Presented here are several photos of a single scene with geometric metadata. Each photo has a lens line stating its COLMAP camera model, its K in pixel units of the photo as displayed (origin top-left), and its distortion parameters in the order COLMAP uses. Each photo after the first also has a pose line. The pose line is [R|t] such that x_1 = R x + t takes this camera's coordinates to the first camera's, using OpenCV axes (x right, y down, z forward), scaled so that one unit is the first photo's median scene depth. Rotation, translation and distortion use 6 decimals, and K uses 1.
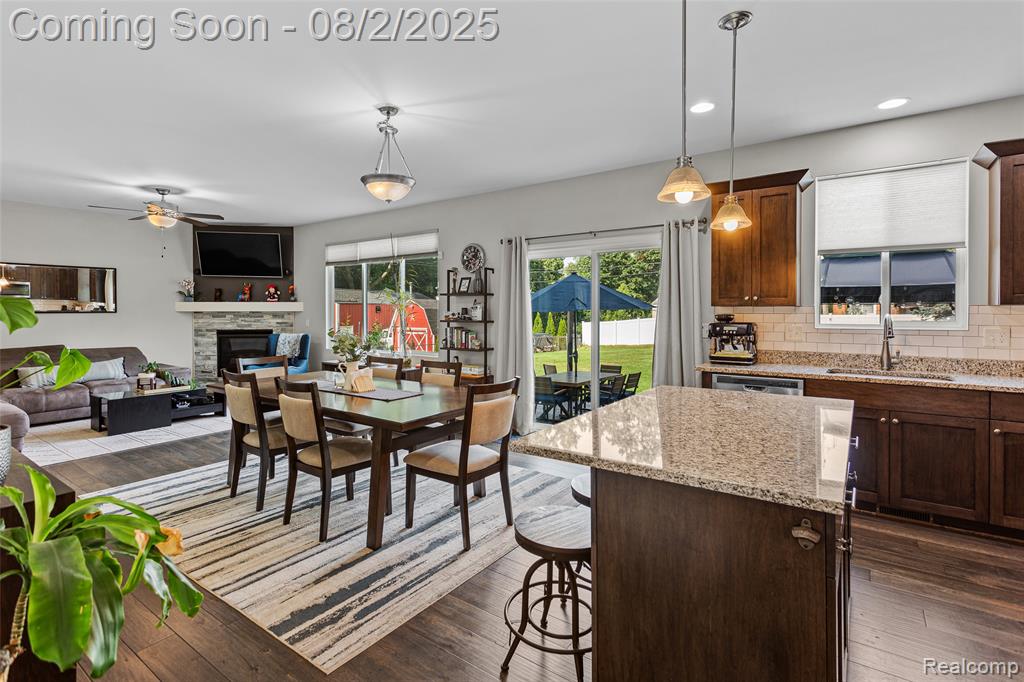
lens RADIAL K [[493.8, 0, 505.9], [0, 493.8, 316.8], [0, 0, 1]] dist [-0.002349, 0.006679]
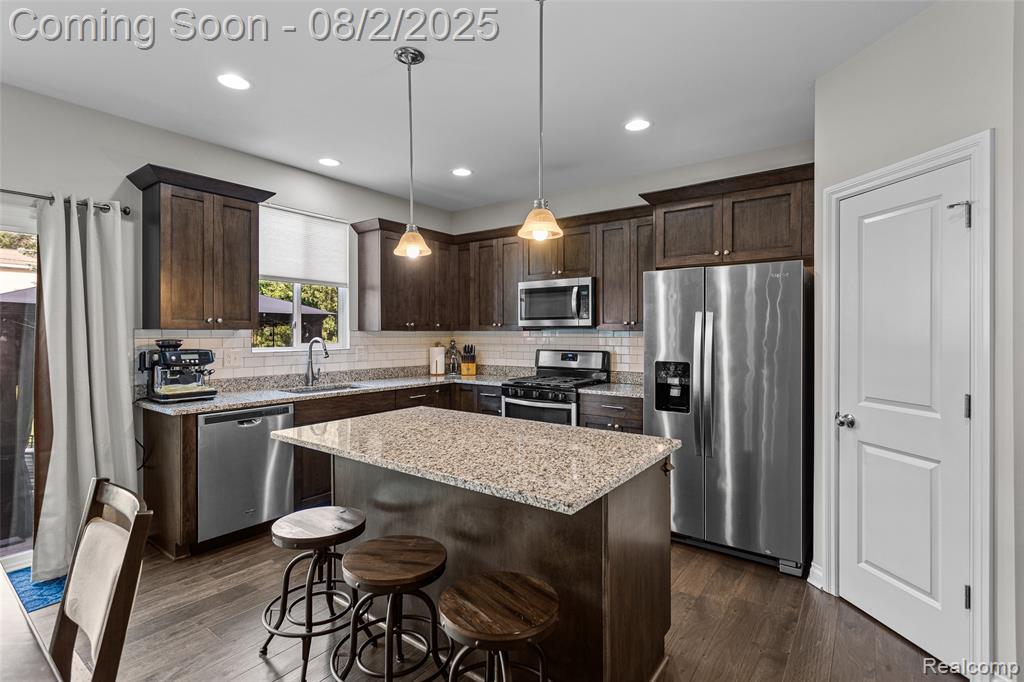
lens RADIAL K [[483.3, 0, 511.0], [0, 483.3, 334.8], [0, 0, 1]] dist [0.002508, 0.000914]
pose [[0.012991, -0.002736, 0.999912, -0.167333], [0.011559, 0.999930, 0.002586, -0.004401], [-0.999849, 0.011525, 0.013022, 0.236738]]
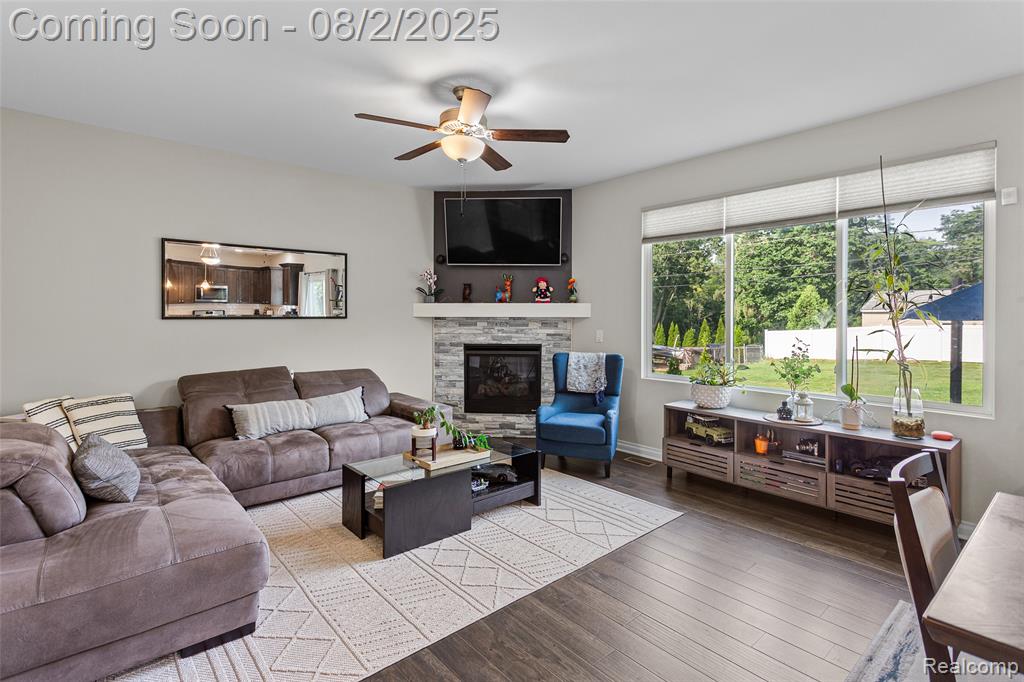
lens RADIAL K [[493.8, 0, 505.9], [0, 493.8, 316.8], [0, 0, 1]] dist [-0.002349, 0.006679]
pose [[0.971808, 0.003333, -0.235751, -0.381780], [-0.005997, 0.999926, -0.010585, -0.004391], [0.235698, 0.011700, 0.971756, 0.359116]]
